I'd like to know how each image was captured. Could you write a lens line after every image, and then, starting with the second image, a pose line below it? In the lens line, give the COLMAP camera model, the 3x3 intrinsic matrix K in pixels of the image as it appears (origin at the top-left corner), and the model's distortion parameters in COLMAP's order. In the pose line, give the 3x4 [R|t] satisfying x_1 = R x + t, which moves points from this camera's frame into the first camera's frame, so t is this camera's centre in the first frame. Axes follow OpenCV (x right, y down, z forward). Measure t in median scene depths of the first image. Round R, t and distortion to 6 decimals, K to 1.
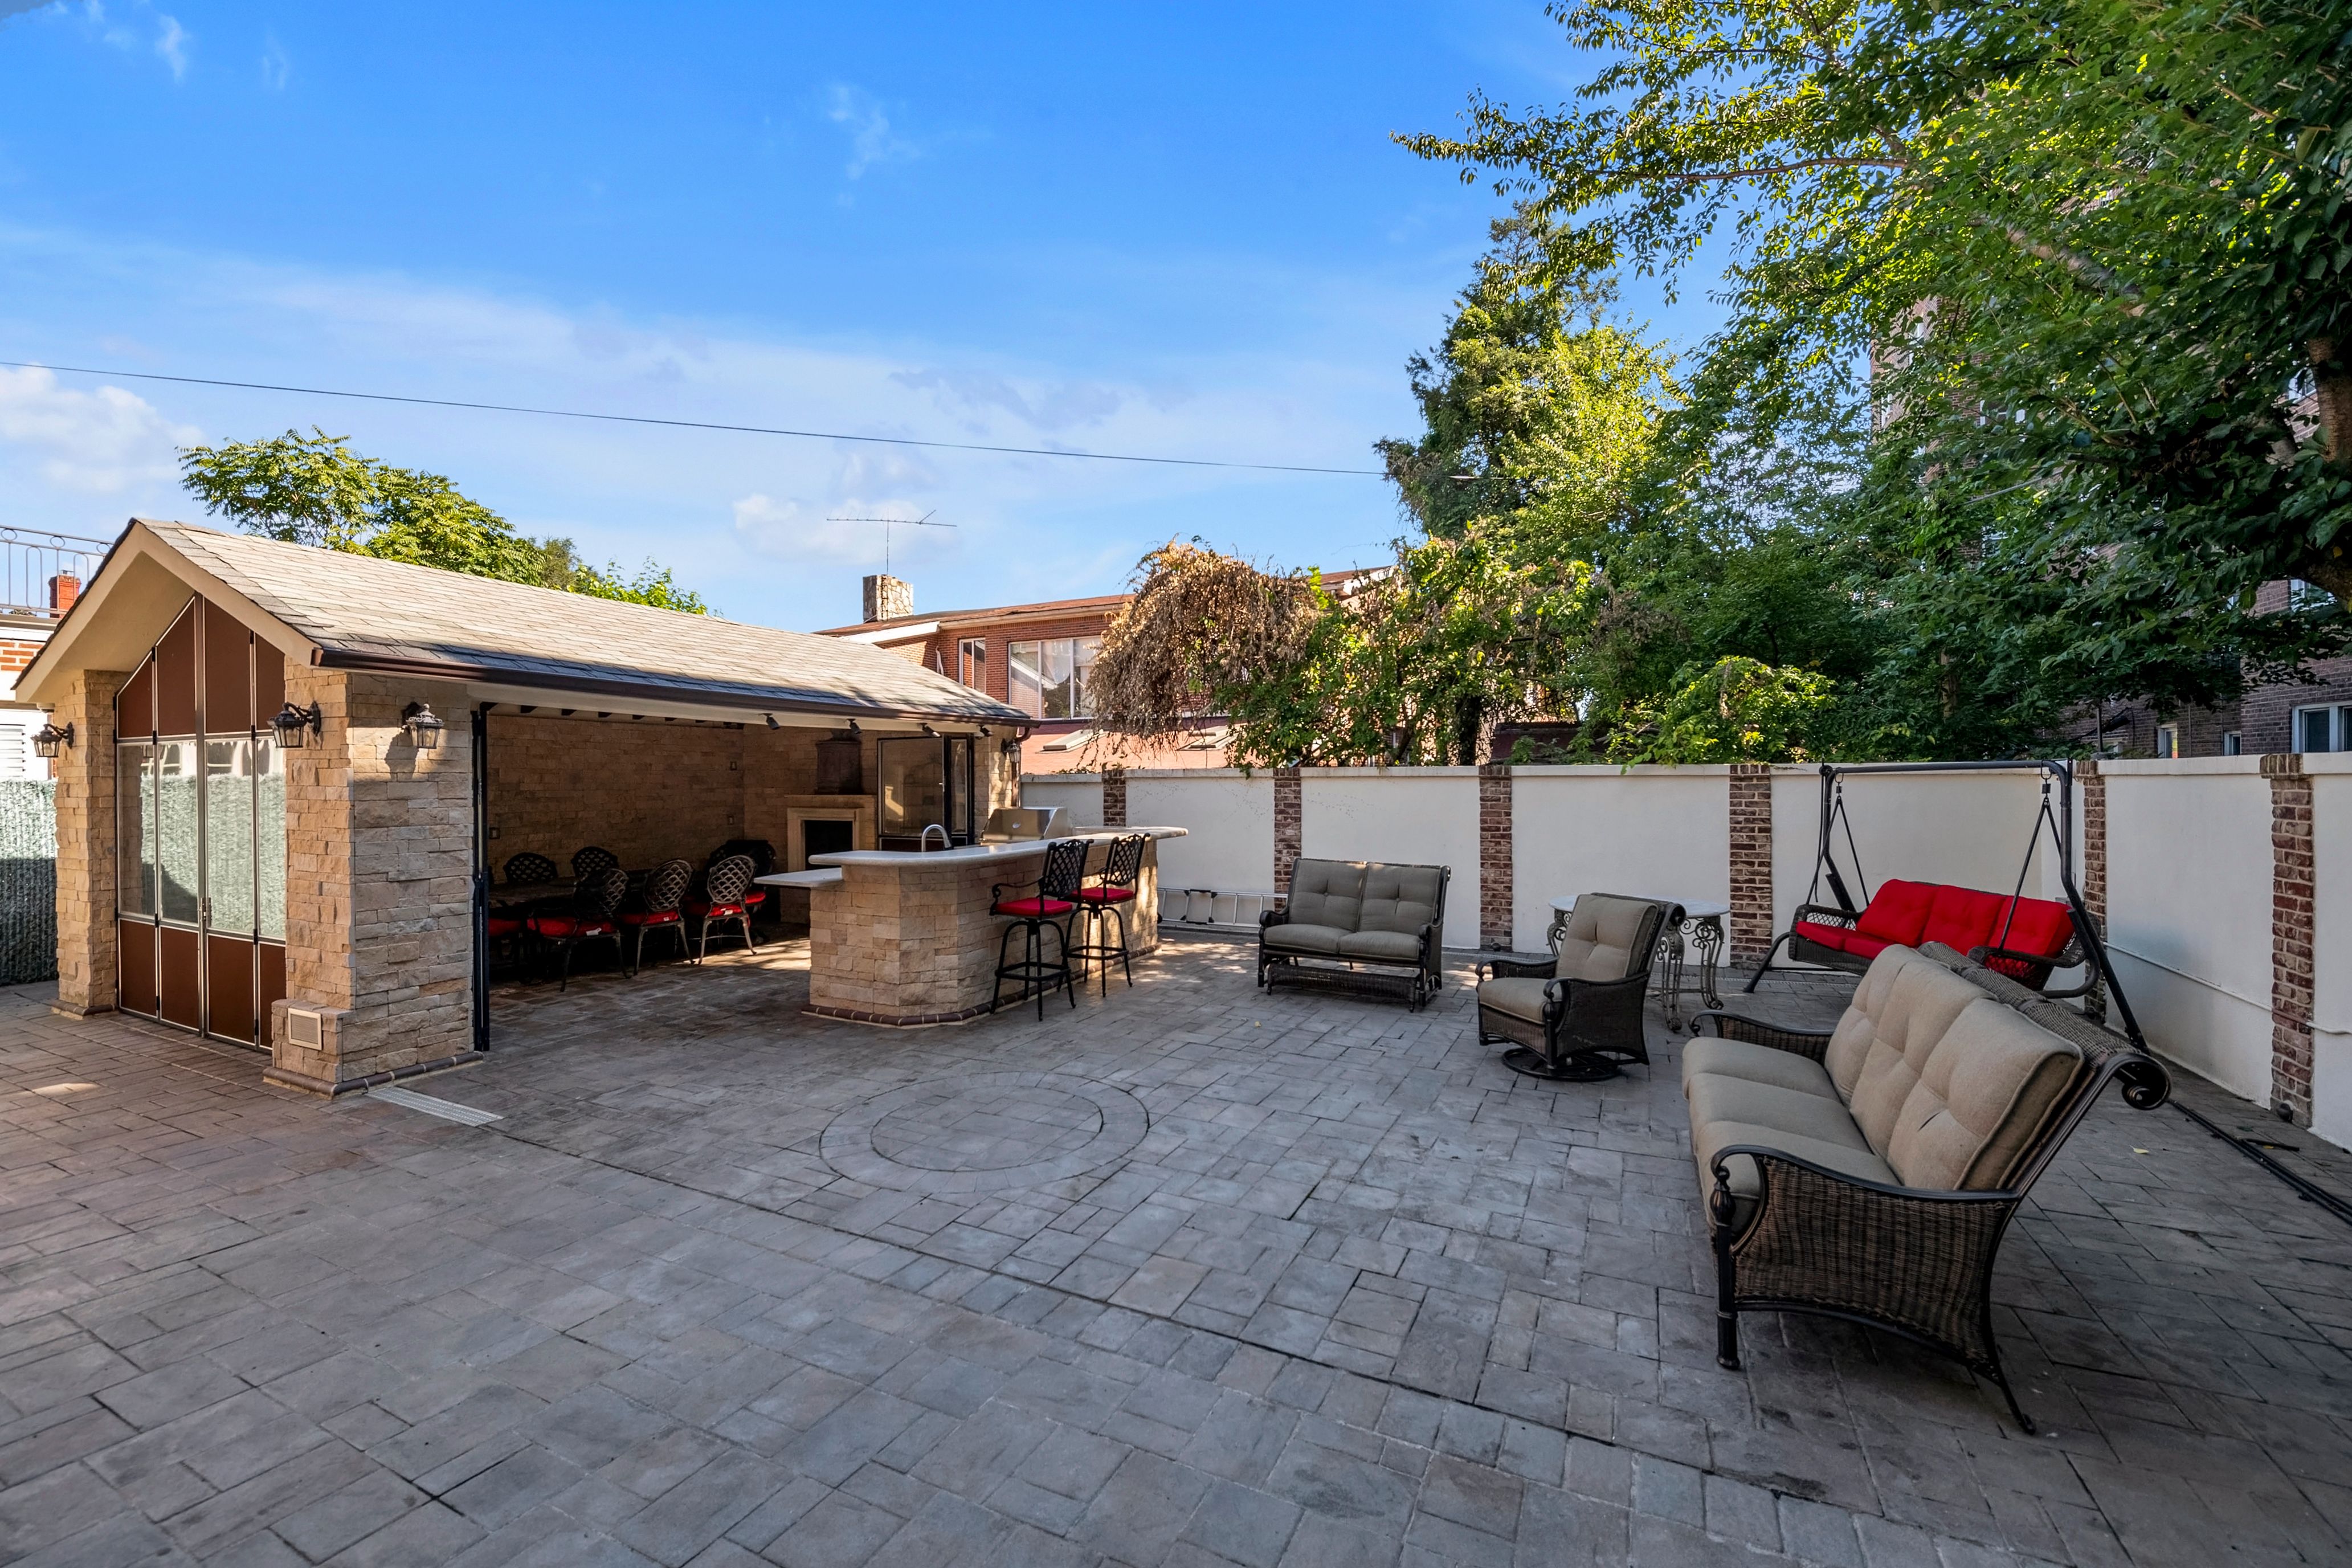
lens RADIAL K [[957.0, 0, 1157.0], [0, 957.0, 781.3], [0, 0, 1]] dist [-0.004746, -0.002564]
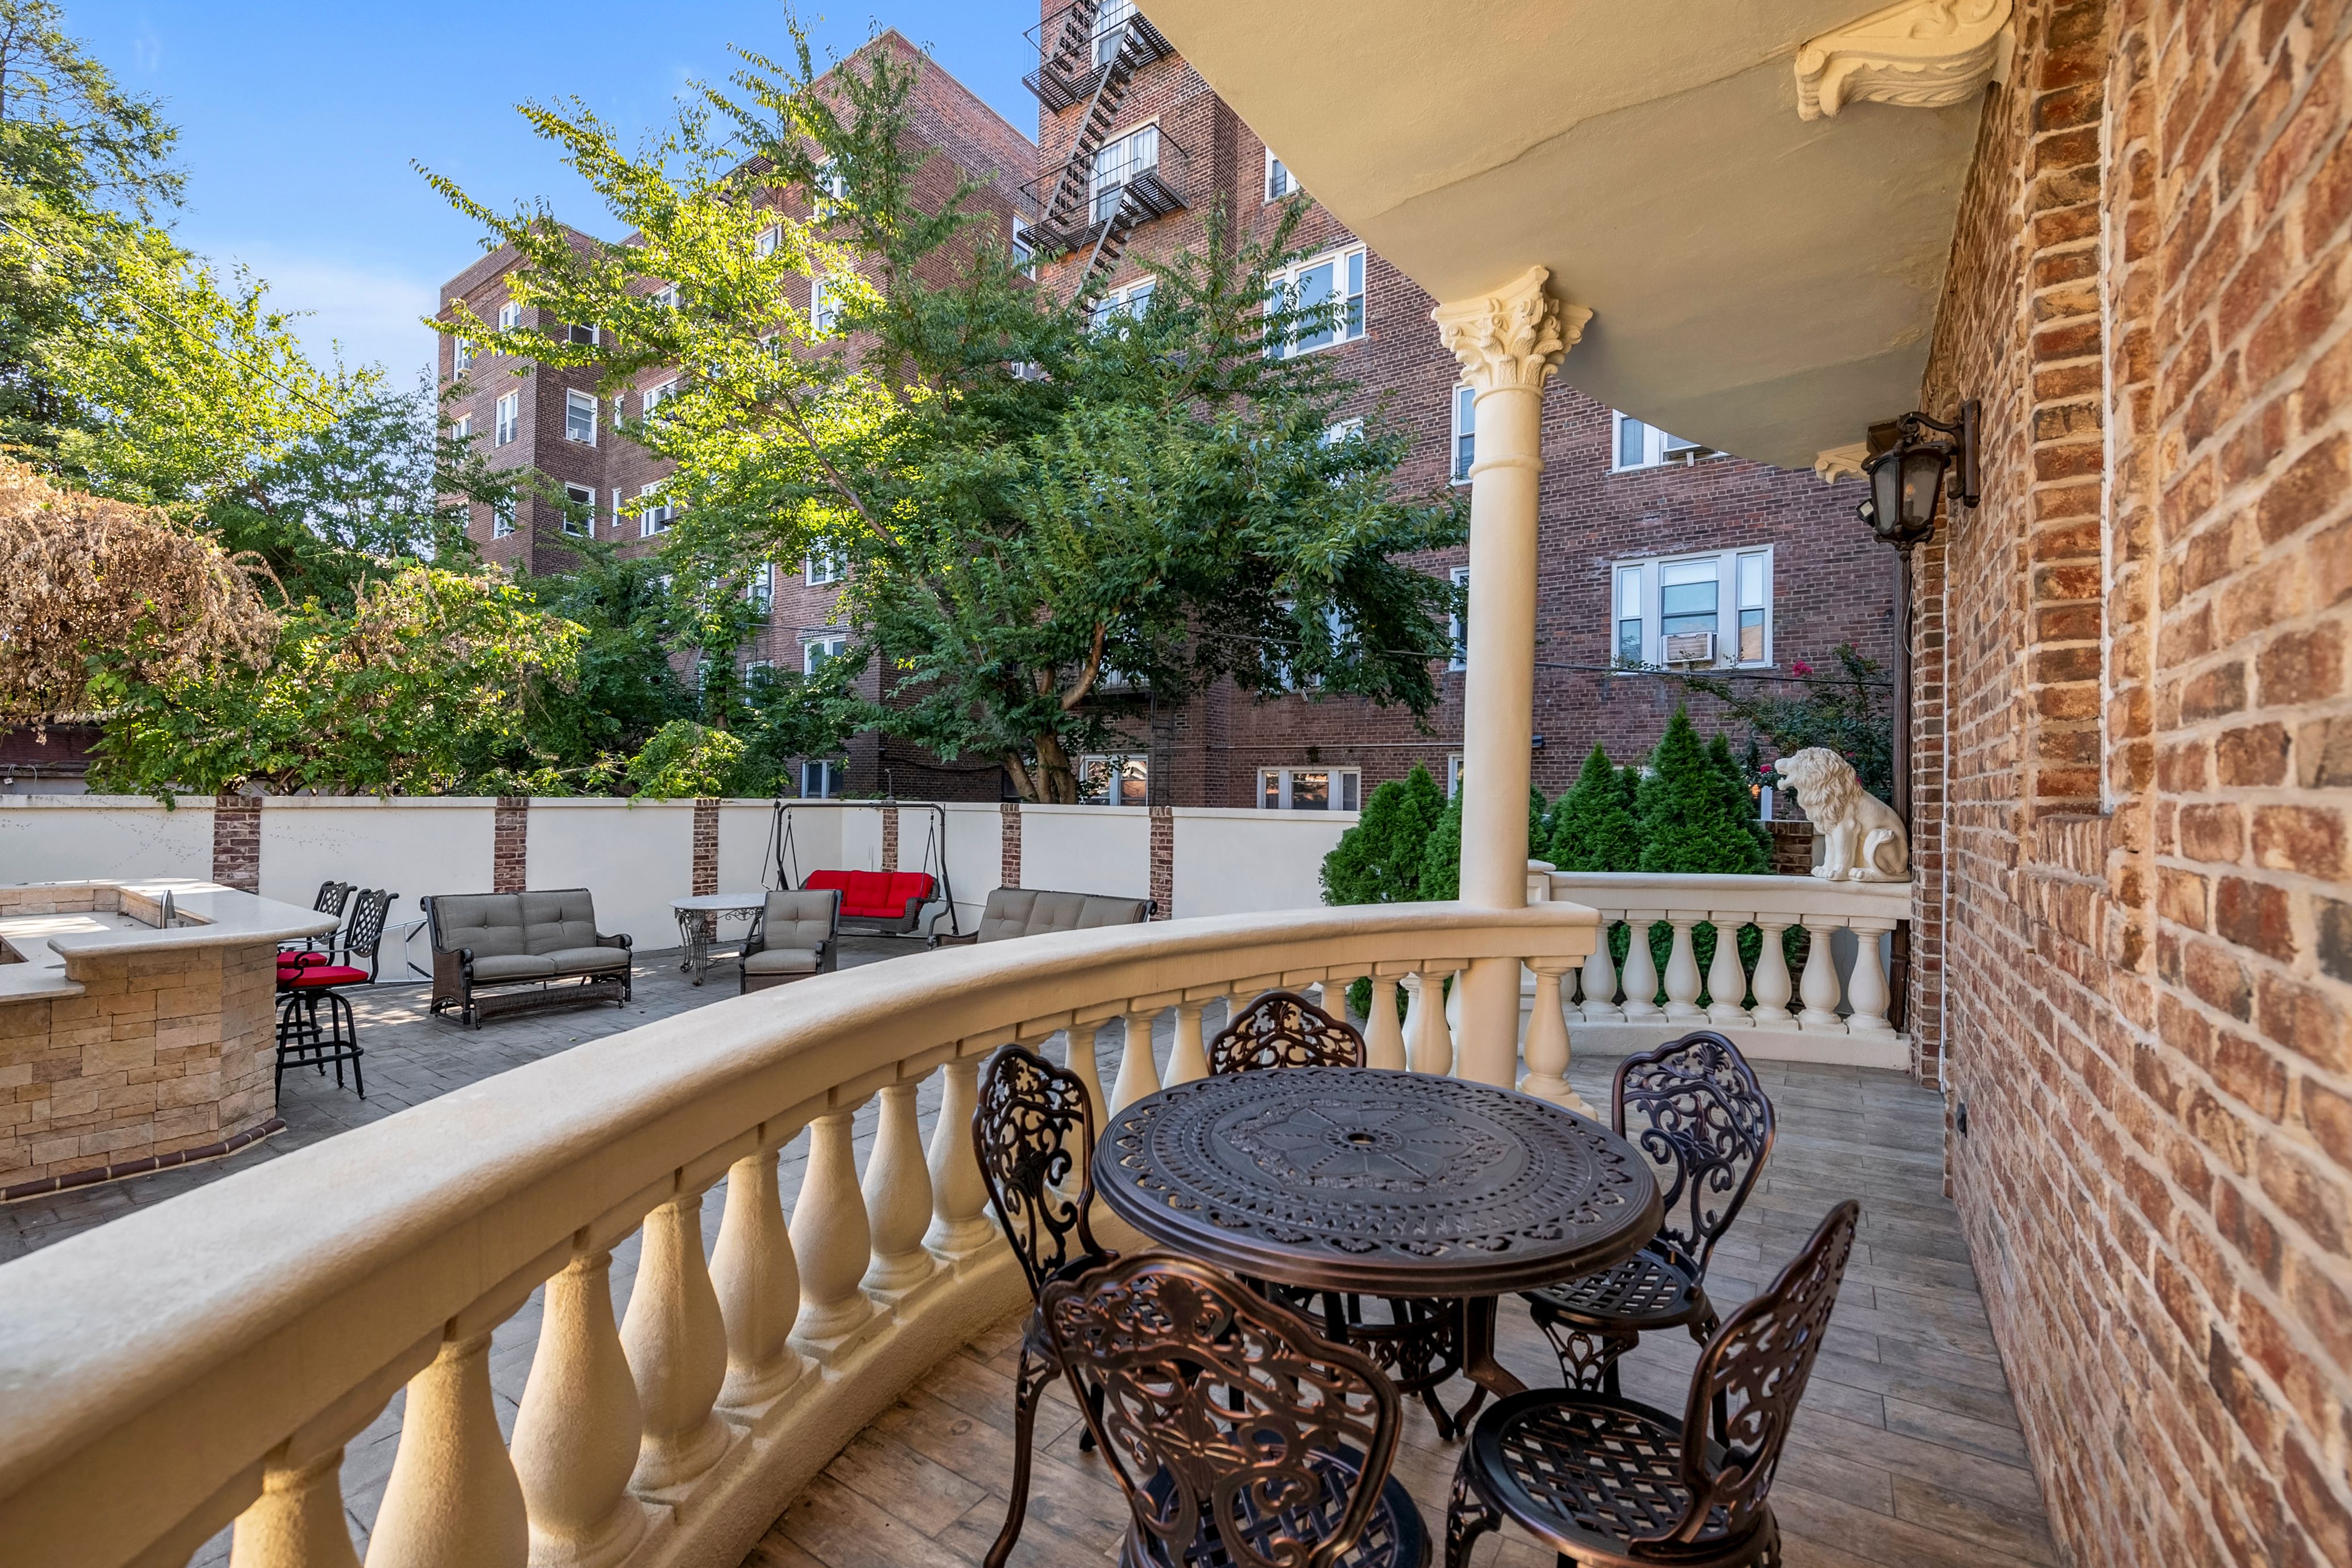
lens RADIAL K [[957.0, 0, 1178.5], [0, 957.0, 795.2], [0, 0, 1]] dist [-0.004746, -0.002564]
pose [[0.142531, 0.003538, 0.989784, -1.093168], [-0.010906, 0.999939, -0.002003, -0.044355], [-0.989730, -0.010509, 0.142561, 0.169653]]
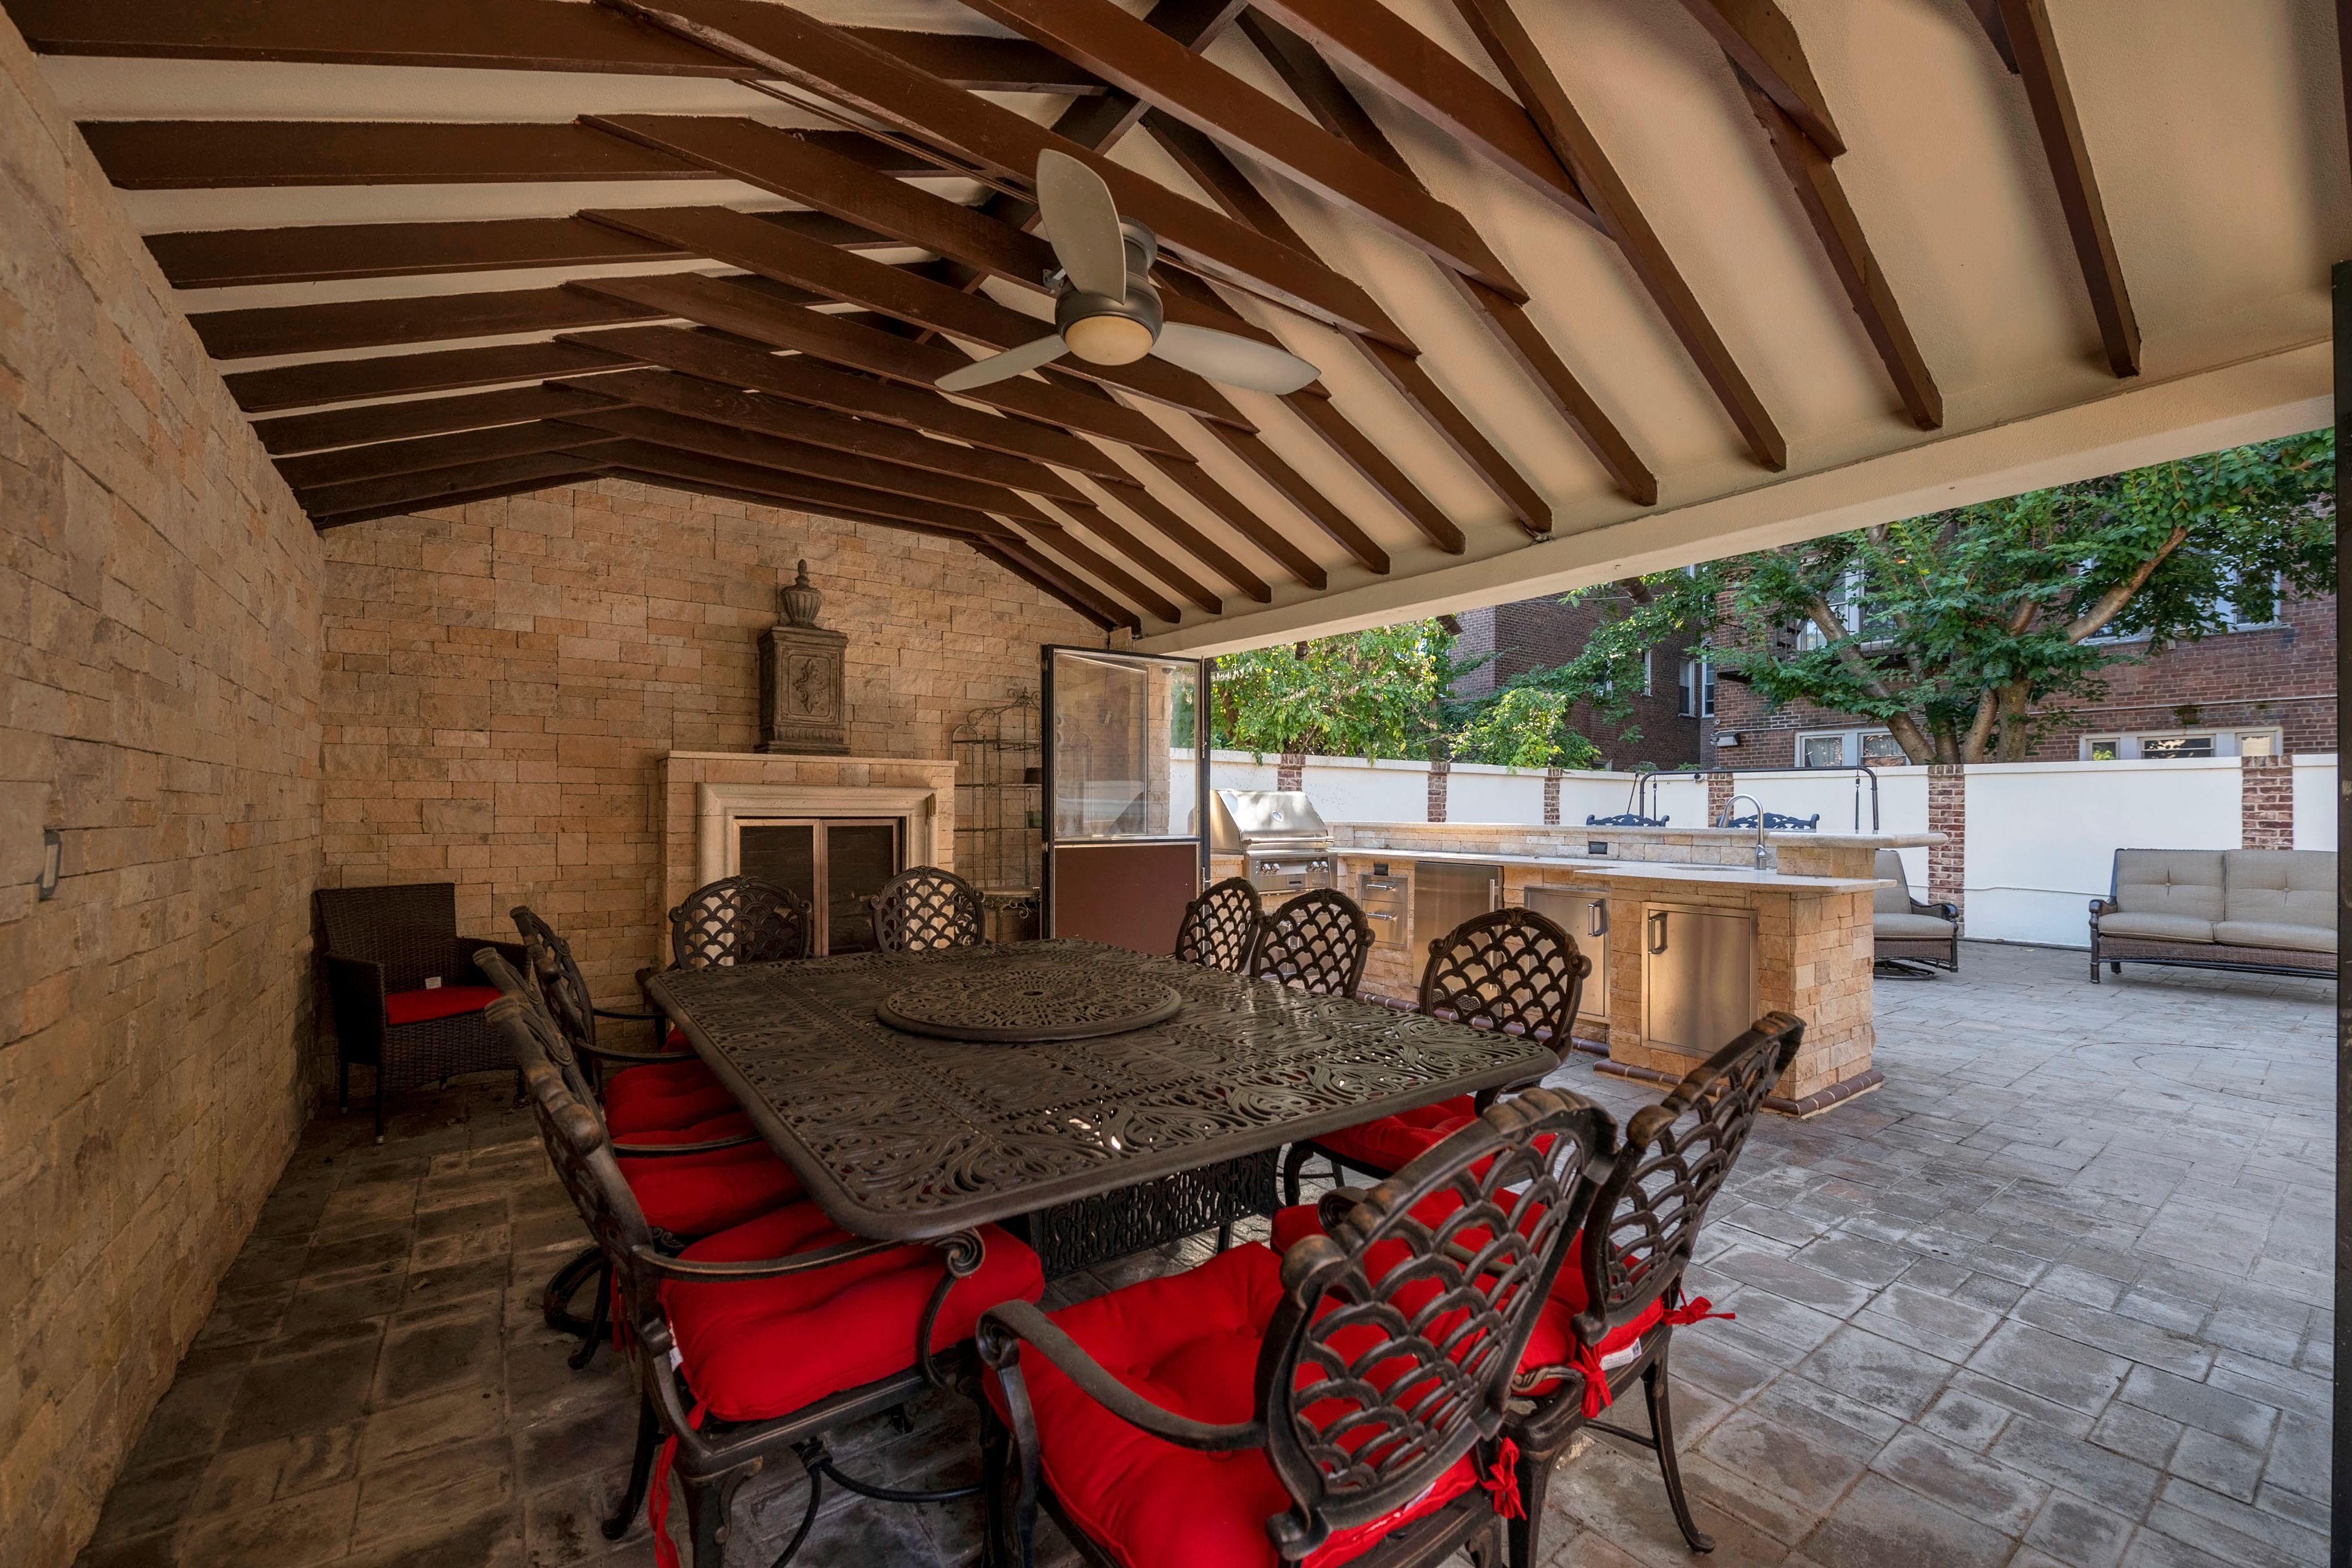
lens RADIAL K [[957.0, 0, 1182.3], [0, 957.0, 795.2], [0, 0, 1]] dist [-0.004746, -0.002564]
pose [[0.453698, 0.019084, 0.890951, -1.339576], [-0.004250, 0.999806, -0.019251, 0.077479], [-0.891145, 0.004948, 0.453691, 1.361669]]
